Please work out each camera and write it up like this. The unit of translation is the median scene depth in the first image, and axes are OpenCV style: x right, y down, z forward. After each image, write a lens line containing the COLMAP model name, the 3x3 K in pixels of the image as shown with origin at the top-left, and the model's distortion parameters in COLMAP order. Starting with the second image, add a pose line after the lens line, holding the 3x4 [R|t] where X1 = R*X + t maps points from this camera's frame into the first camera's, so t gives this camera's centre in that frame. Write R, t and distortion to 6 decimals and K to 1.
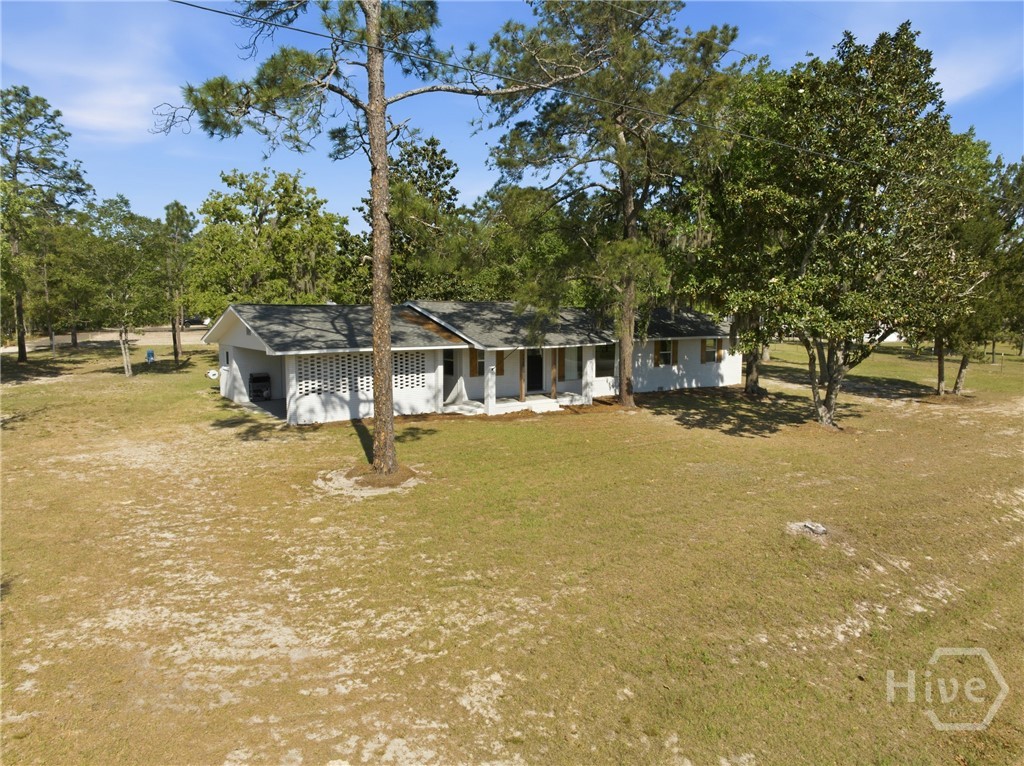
lens RADIAL K [[722.2, 0, 518.0], [0, 722.2, 383.0], [0, 0, 1]] dist [-0.036109, -0.004711]
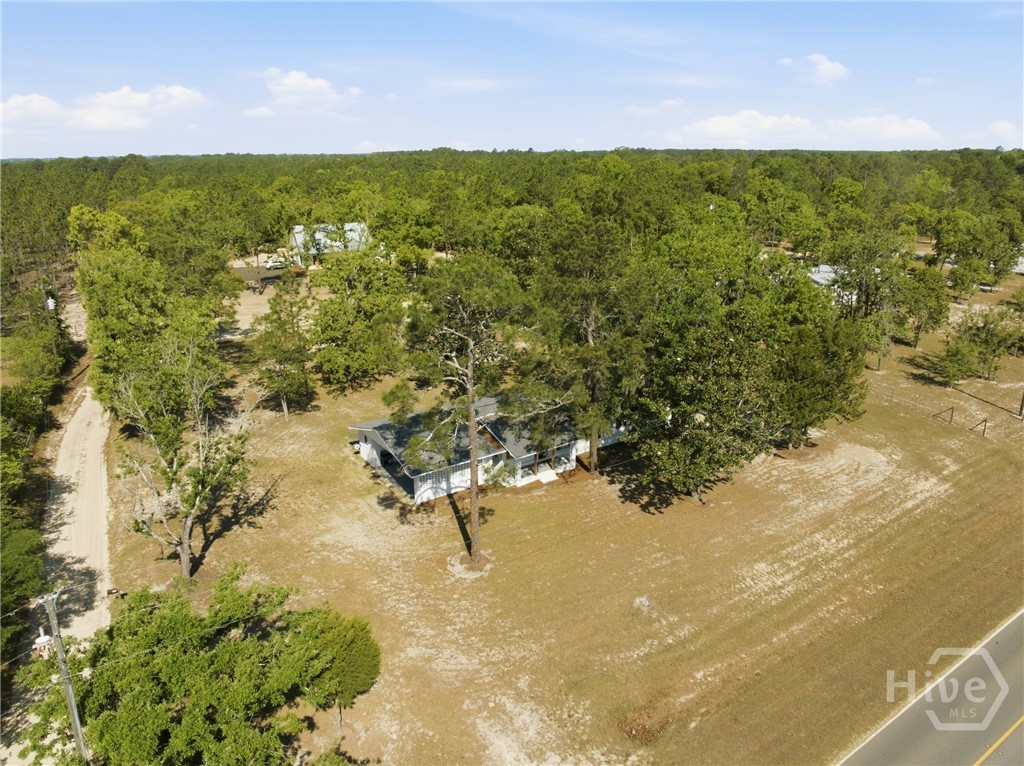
lens RADIAL K [[722.2, 0, 510.1], [0, 722.2, 385.5], [0, 0, 1]] dist [-0.036109, -0.004711]
pose [[0.999171, -0.010287, -0.039392, 0.015676], [0.018386, 0.977285, 0.211130, -0.656504], [0.036325, -0.211679, 0.976664, -0.821090]]
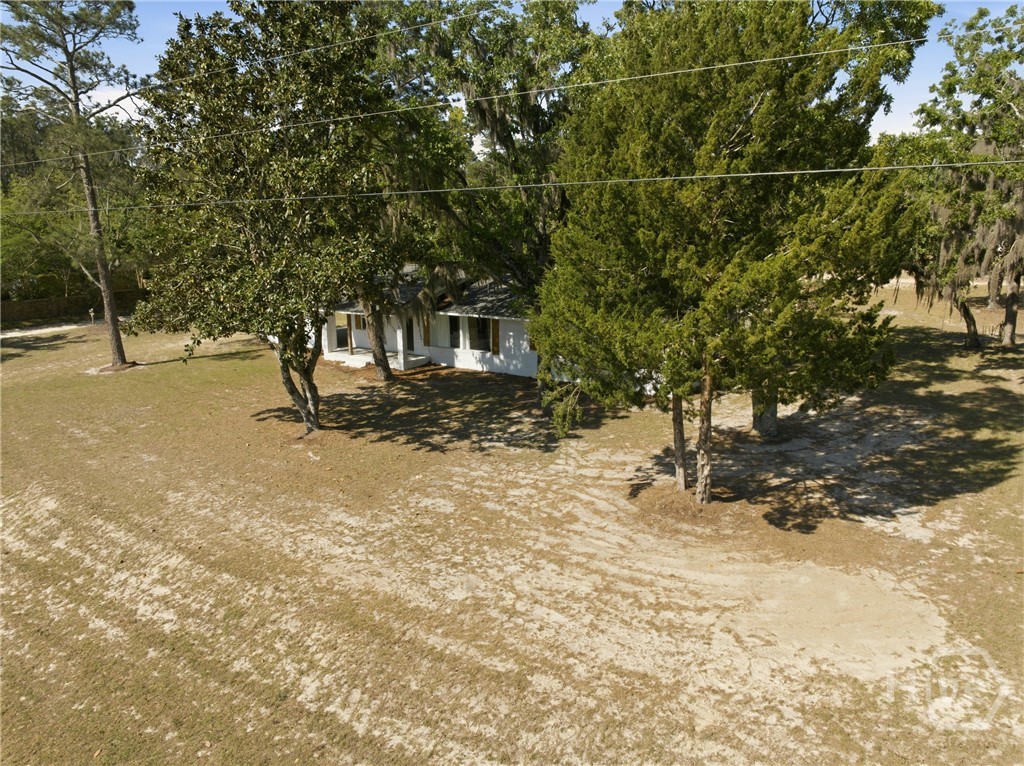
lens RADIAL K [[722.2, 0, 518.0], [0, 722.2, 379.9], [0, 0, 1]] dist [-0.036109, -0.004711]
pose [[0.338971, 0.198224, -0.919677, 1.371936], [-0.087549, 0.979956, 0.178947, -0.196488], [0.936714, 0.019859, 0.349531, 0.939830]]
